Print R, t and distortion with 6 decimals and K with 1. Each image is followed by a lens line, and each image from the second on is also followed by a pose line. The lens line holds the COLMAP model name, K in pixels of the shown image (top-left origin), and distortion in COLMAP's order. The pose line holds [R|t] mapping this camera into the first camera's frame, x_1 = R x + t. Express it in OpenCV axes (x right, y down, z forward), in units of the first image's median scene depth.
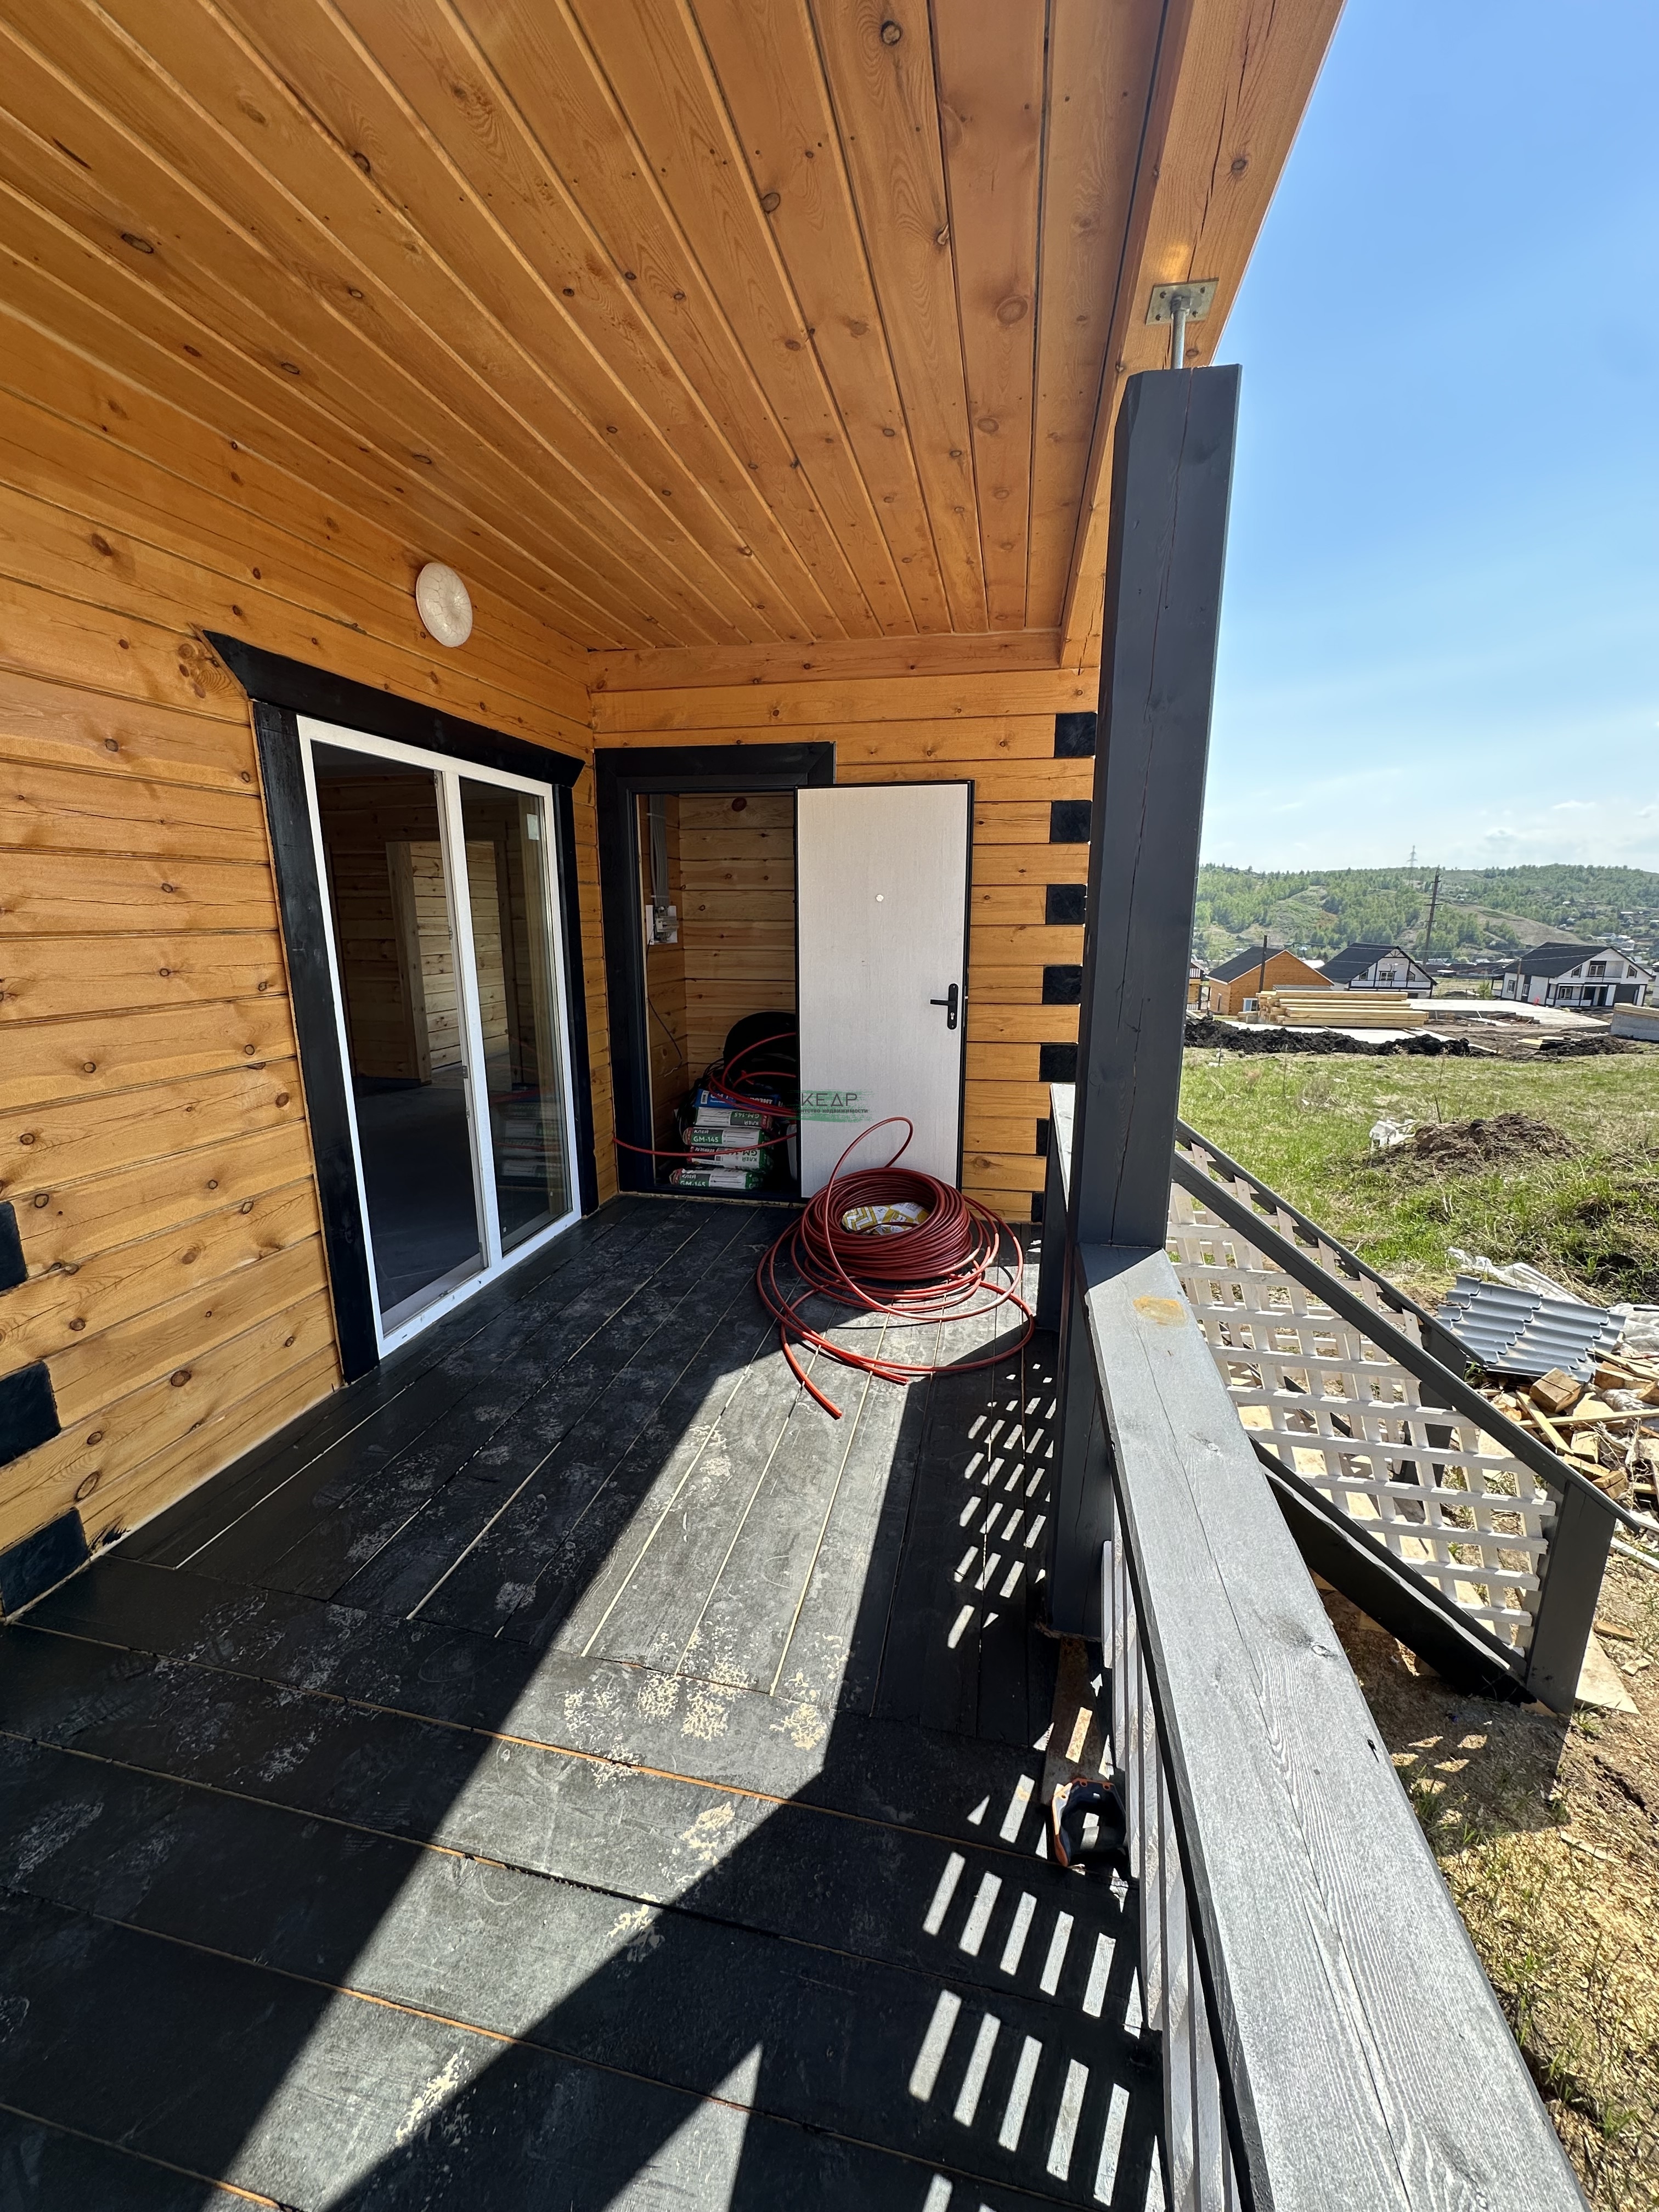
lens RADIAL K [[884.9, 0, 833.9], [0, 884.9, 1103.6], [0, 0, 1]] dist [-0.005859, 0.001178]
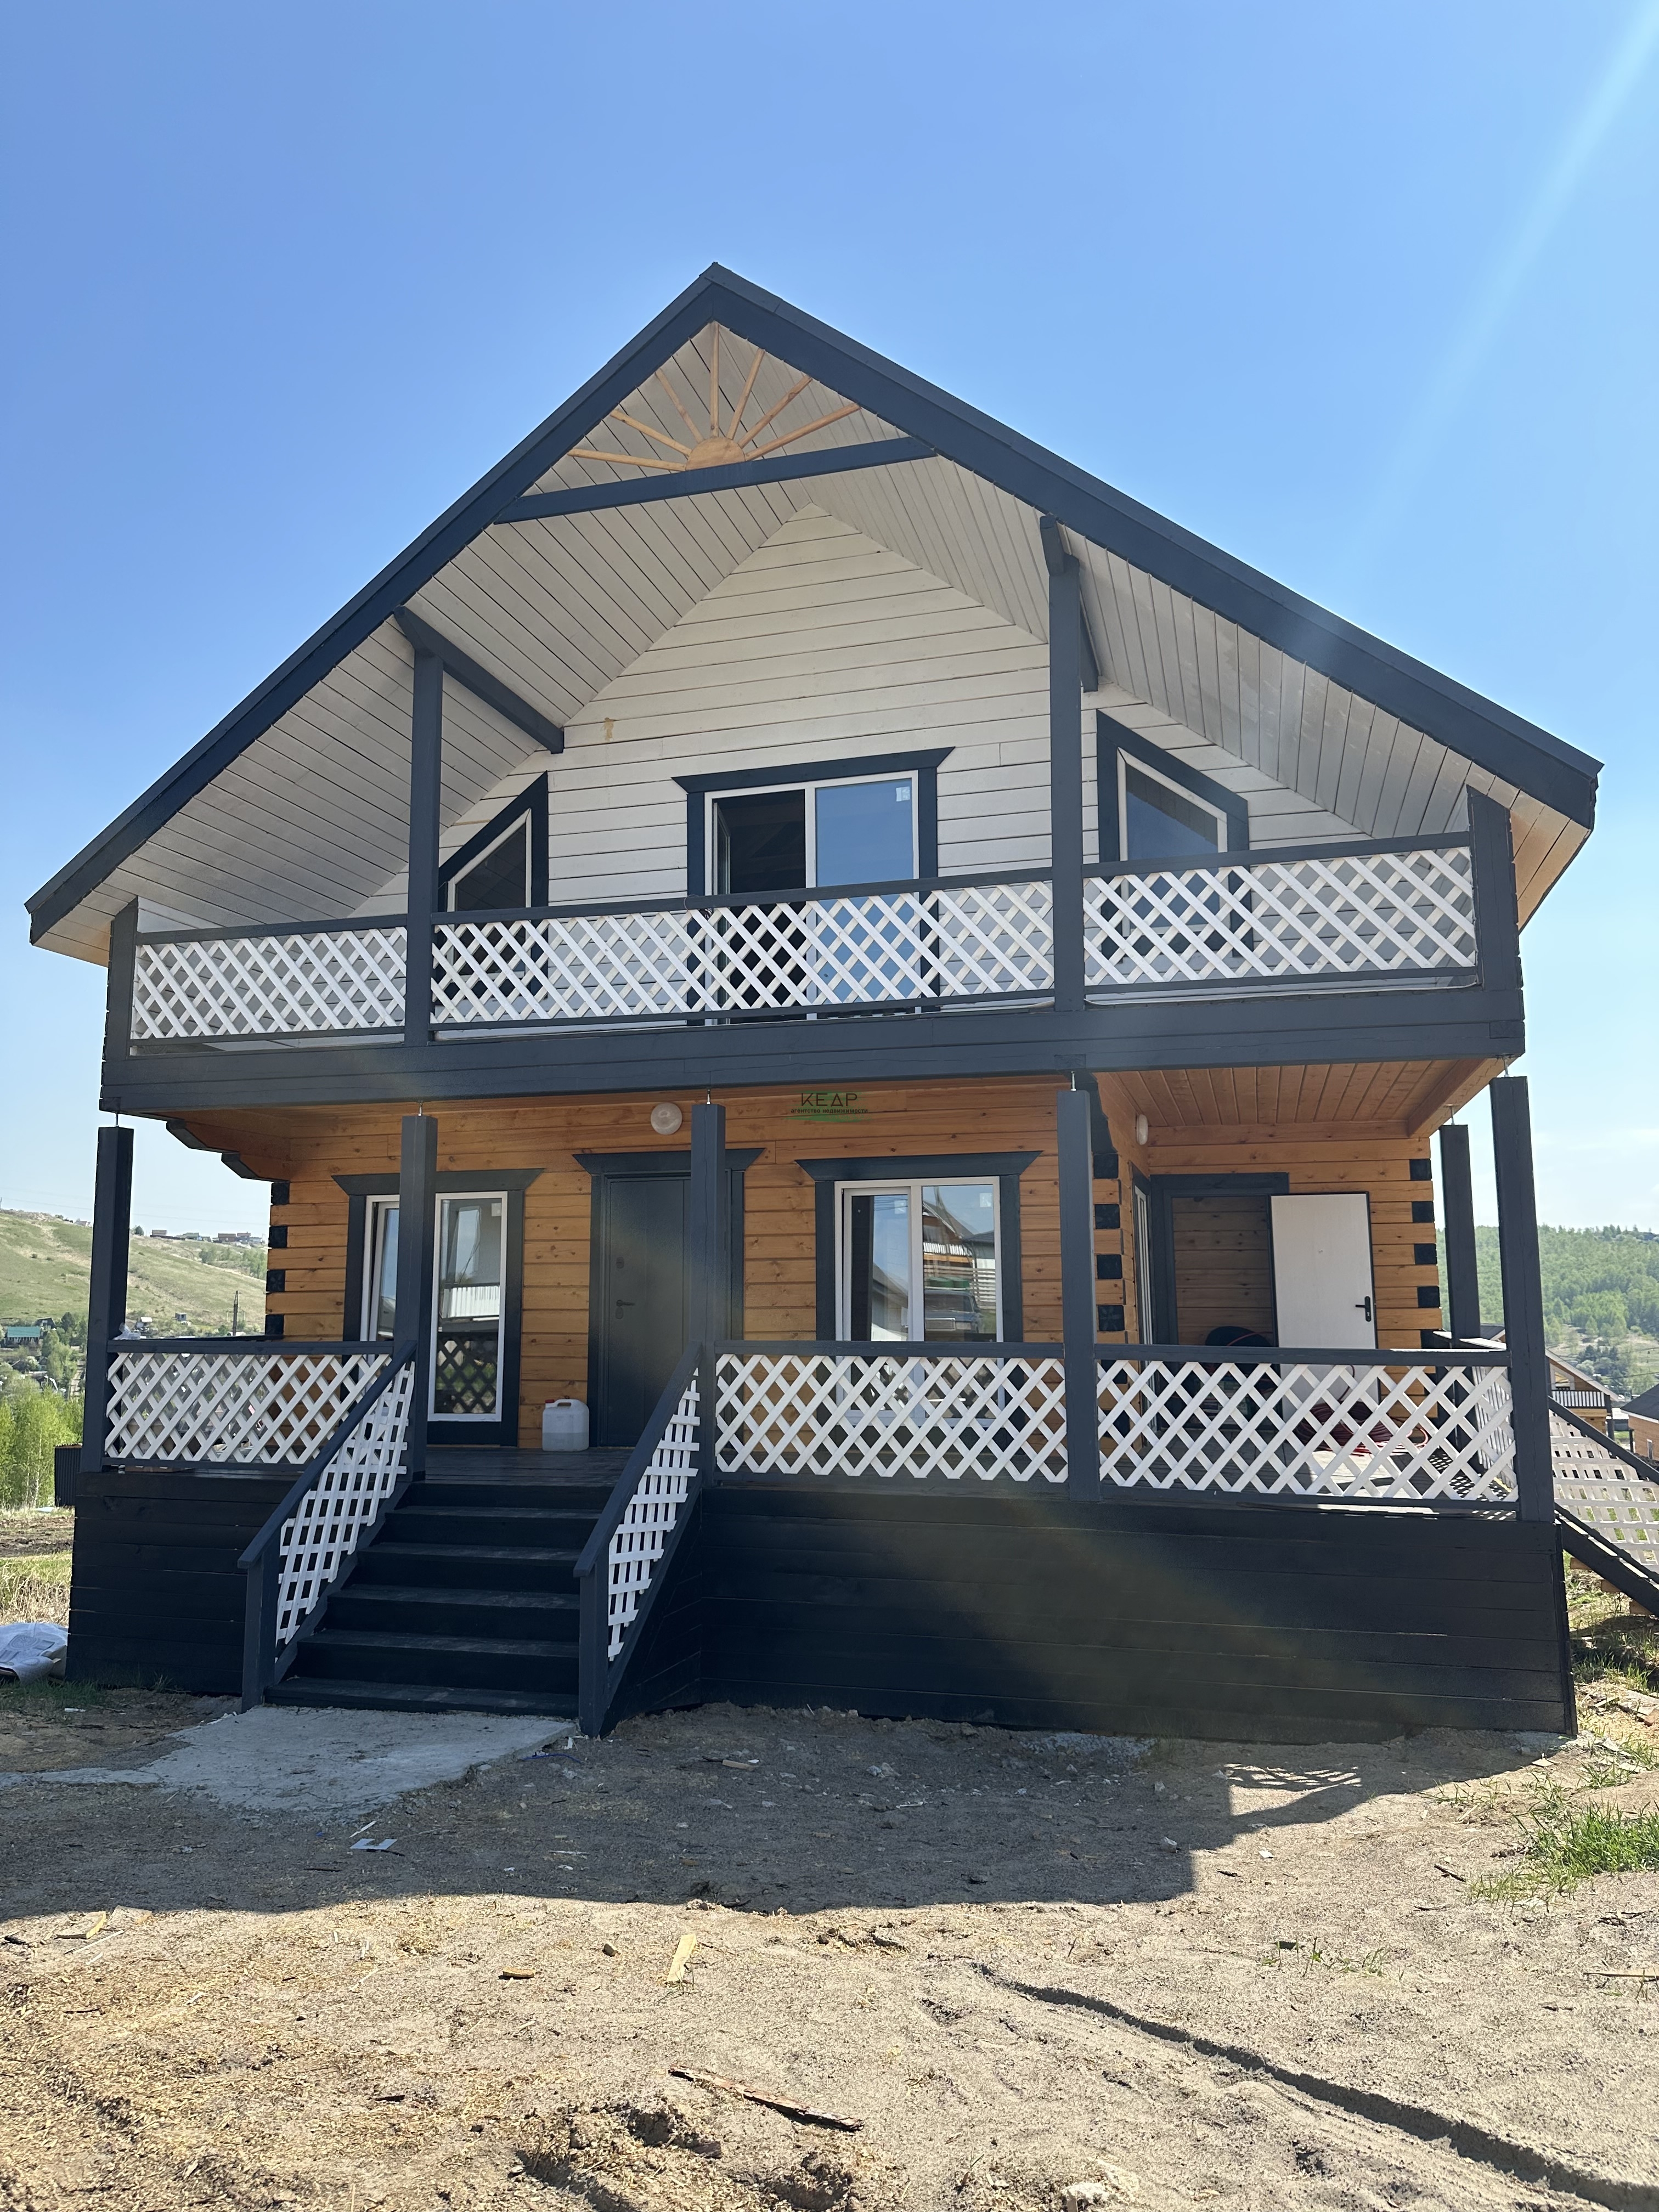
lens RADIAL K [[1562.1, 0, 790.8], [0, 1562.1, 1094.1], [0, 0, 1]] dist [0.051531, -0.041891]
pose [[0.995895, -0.018043, -0.088704, -0.775987], [-0.013884, 0.937893, -0.346648, 0.633035], [0.089449, 0.346456, 0.933792, -2.354461]]
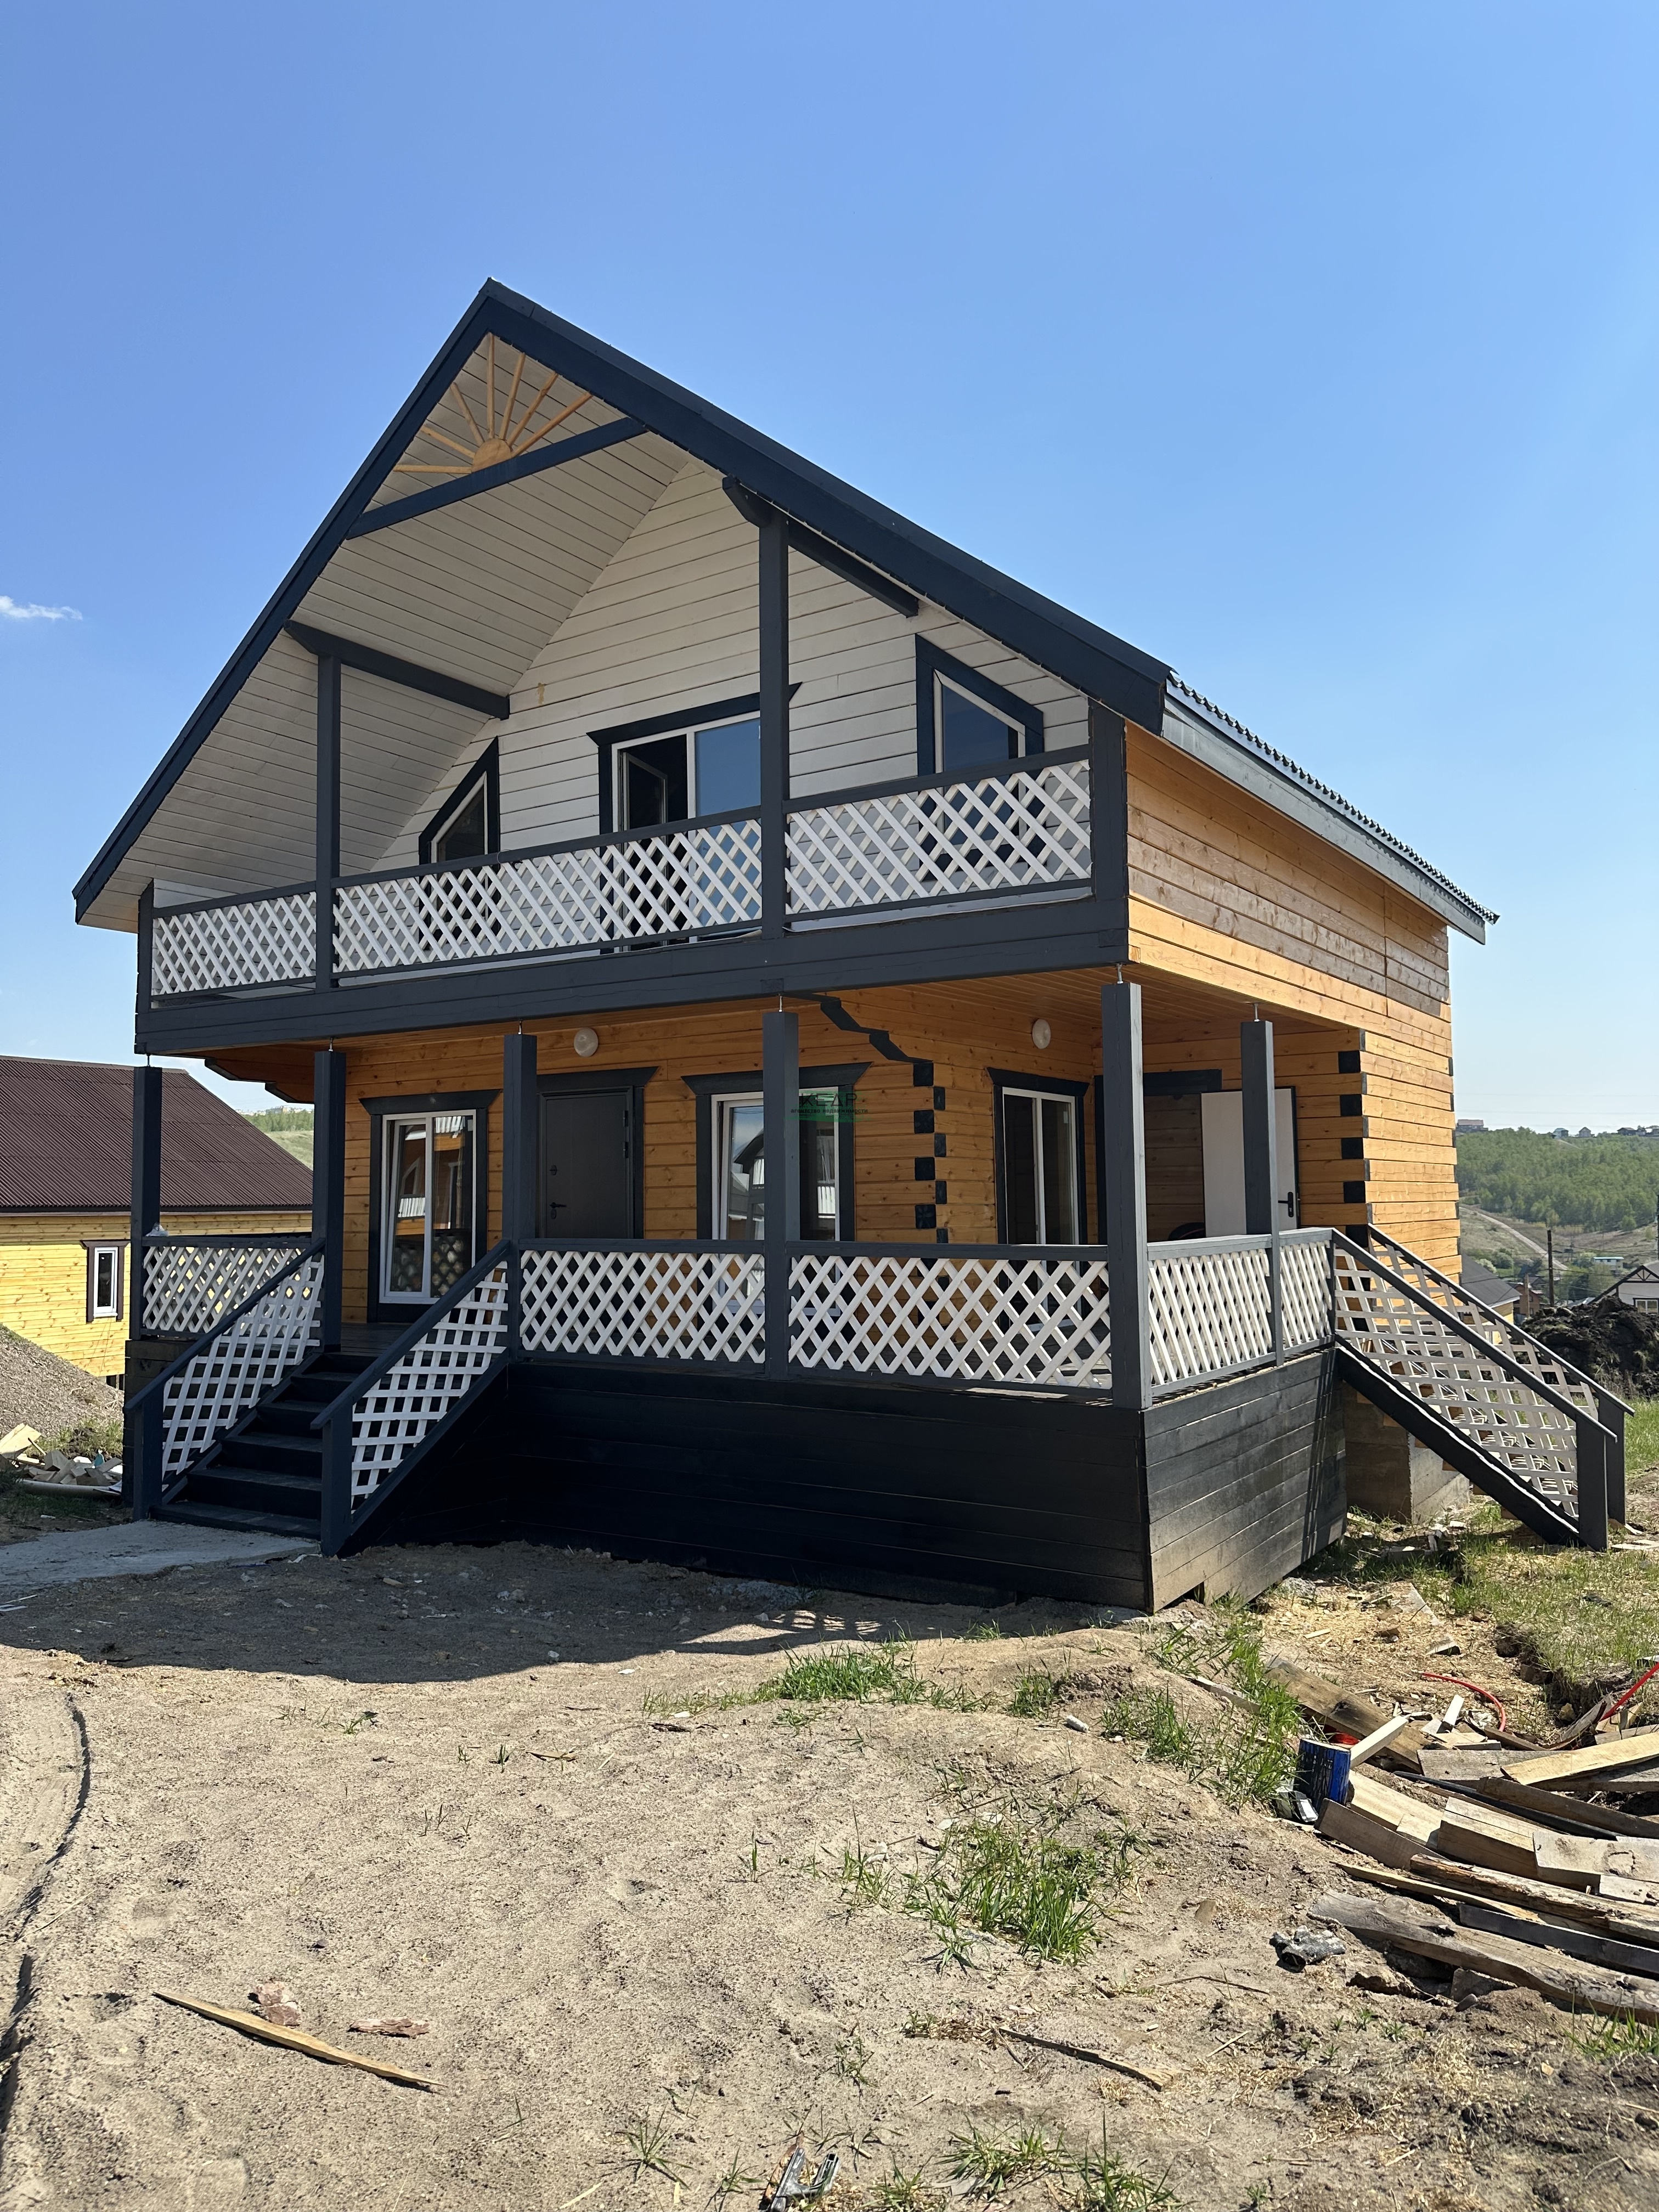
lens RADIAL K [[1562.1, 0, 779.0], [0, 1562.1, 1086.8], [0, 0, 1]] dist [0.051531, -0.041891]
pose [[0.920776, -0.039679, -0.388069, 0.434837], [-0.073293, 0.959499, -0.272010, 0.622184], [0.383145, 0.278903, 0.880575, -2.346769]]
